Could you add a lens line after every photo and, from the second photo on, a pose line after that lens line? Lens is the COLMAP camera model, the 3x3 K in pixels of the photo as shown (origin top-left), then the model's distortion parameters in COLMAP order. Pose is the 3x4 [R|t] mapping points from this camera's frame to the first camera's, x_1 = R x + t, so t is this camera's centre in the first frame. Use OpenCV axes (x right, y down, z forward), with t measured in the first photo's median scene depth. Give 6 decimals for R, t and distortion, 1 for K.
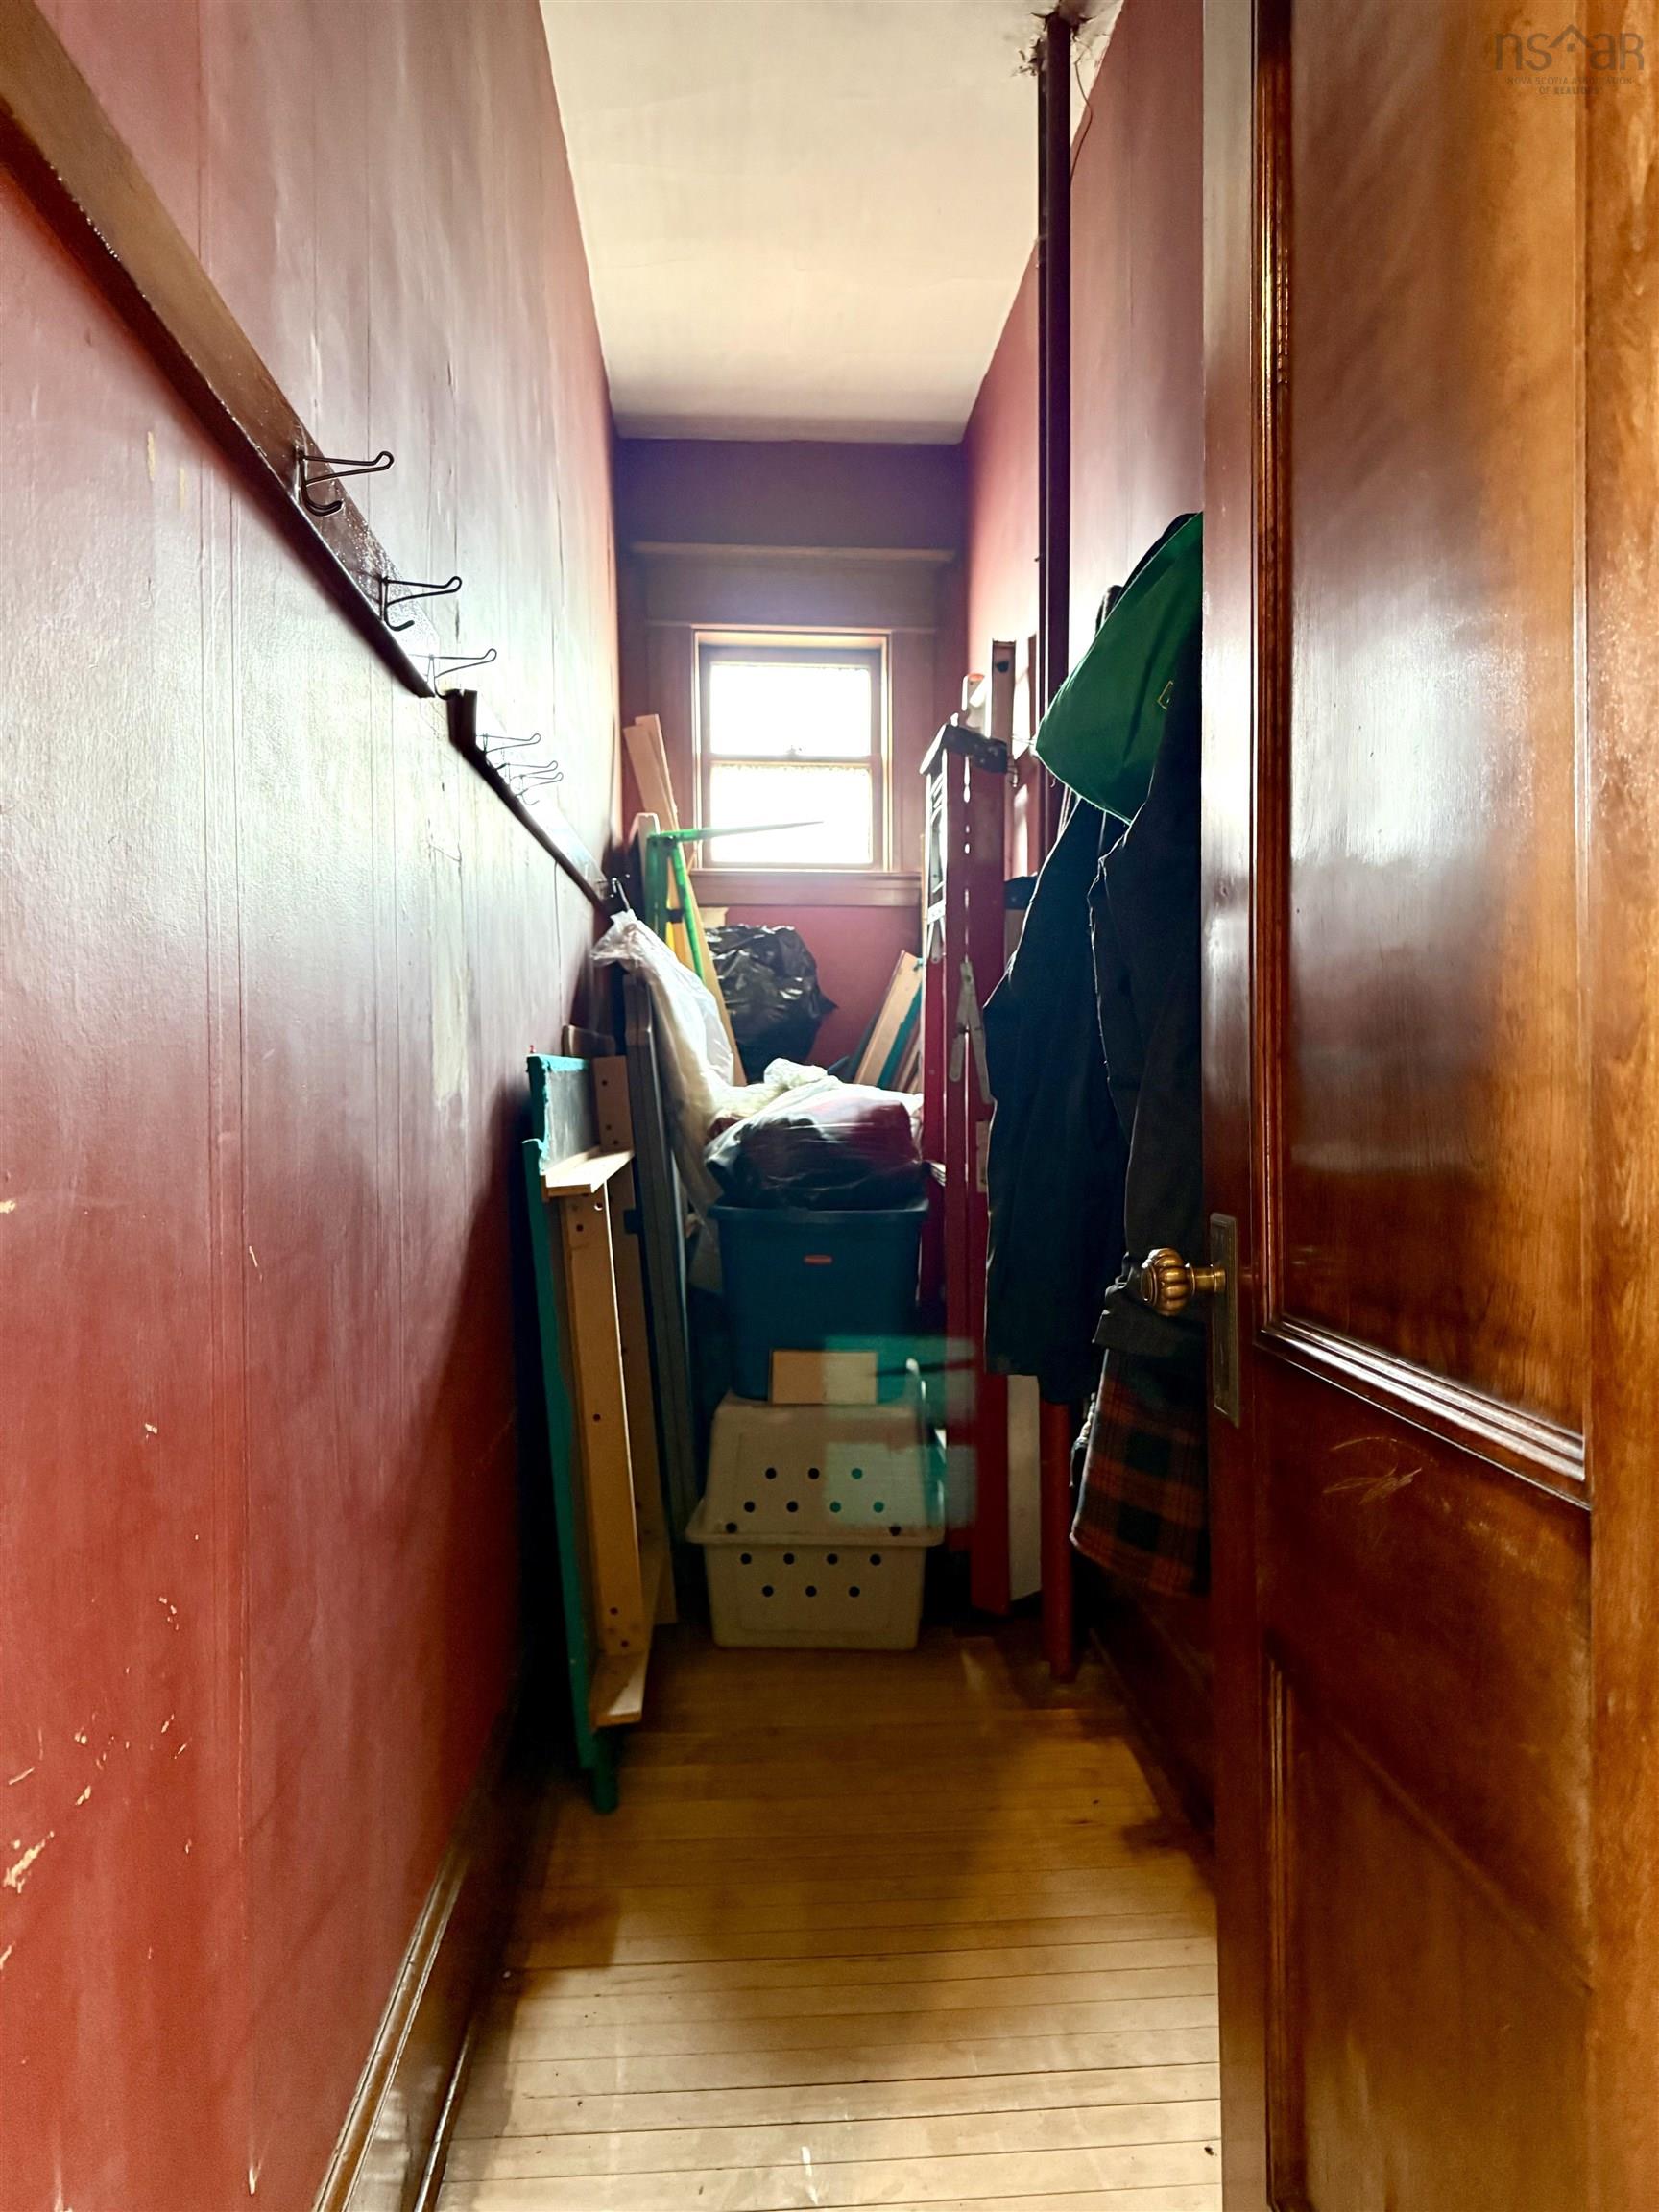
lens RADIAL K [[1541.7, 0, 829.5], [0, 1541.7, 1106.0], [0, 0, 1]] dist [0.041552, -0.064790]
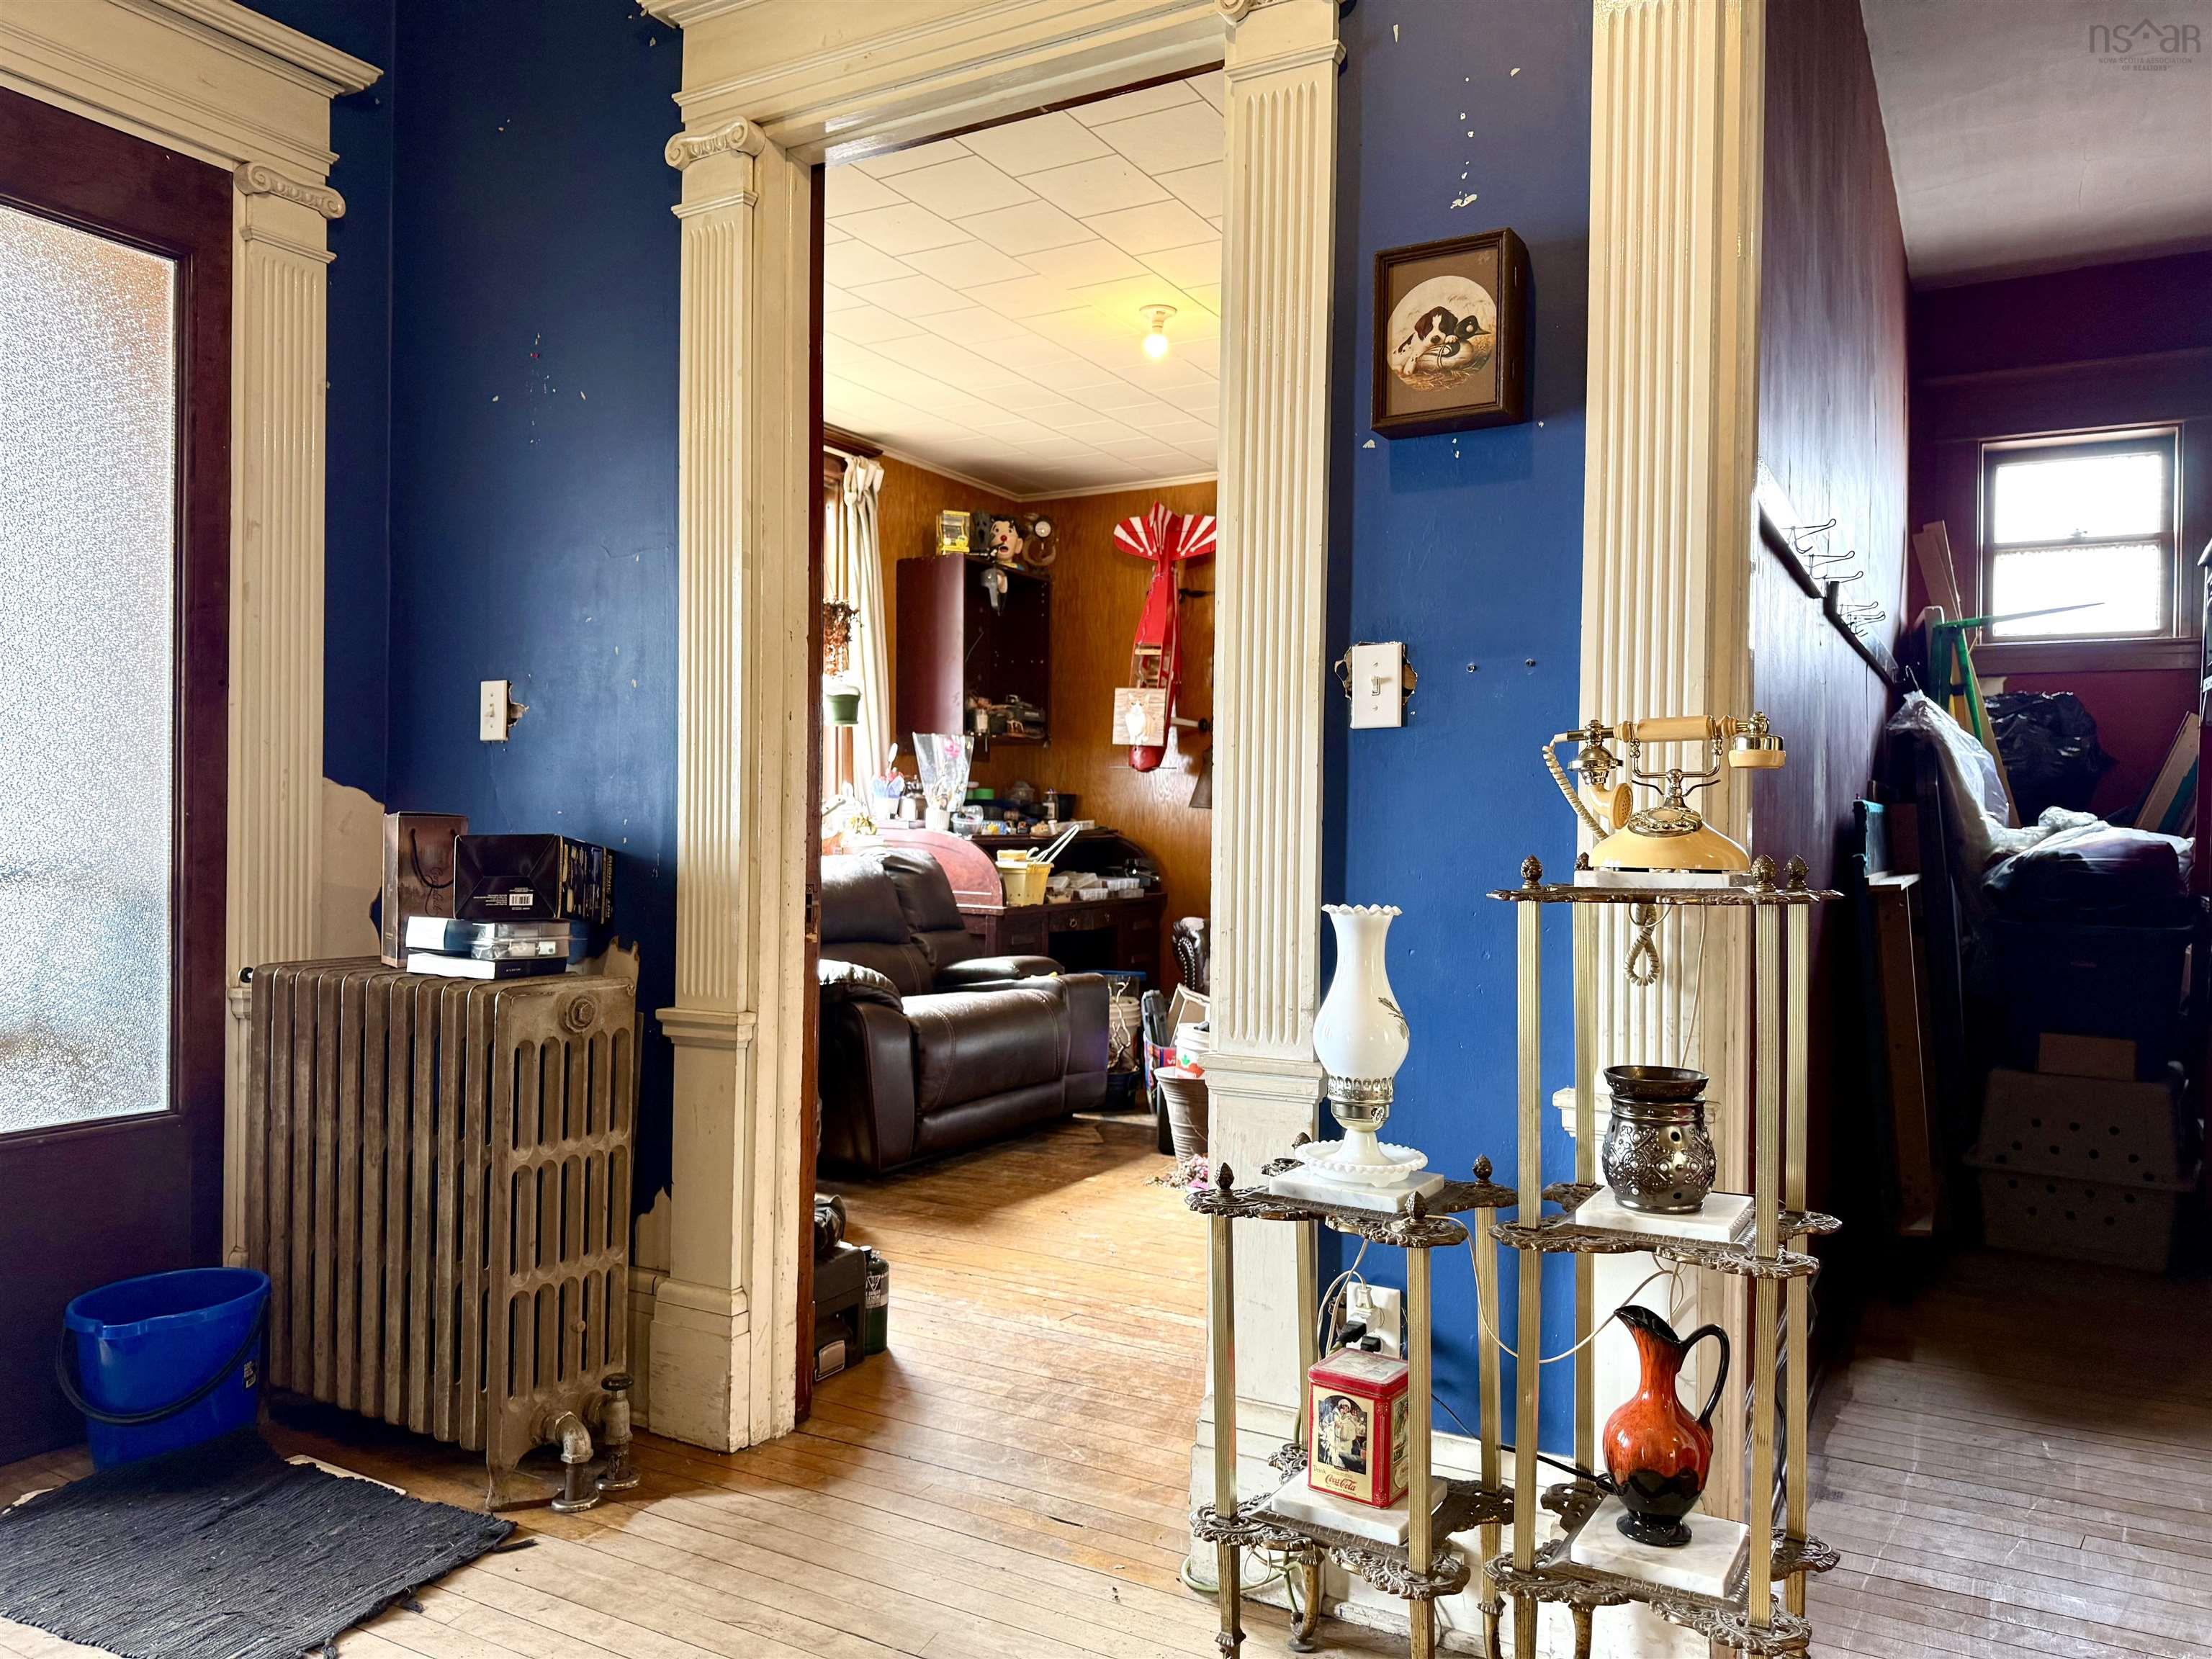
lens RADIAL K [[1568.5, 0, 1117.2], [0, 1568.5, 842.7], [0, 0, 1]] dist [0.010300, -0.011273]
pose [[0.837576, 0.018196, -0.546018, 0.027539], [-0.024576, 0.999688, -0.004384, 0.021989], [0.545768, 0.017091, 0.837762, -0.456051]]
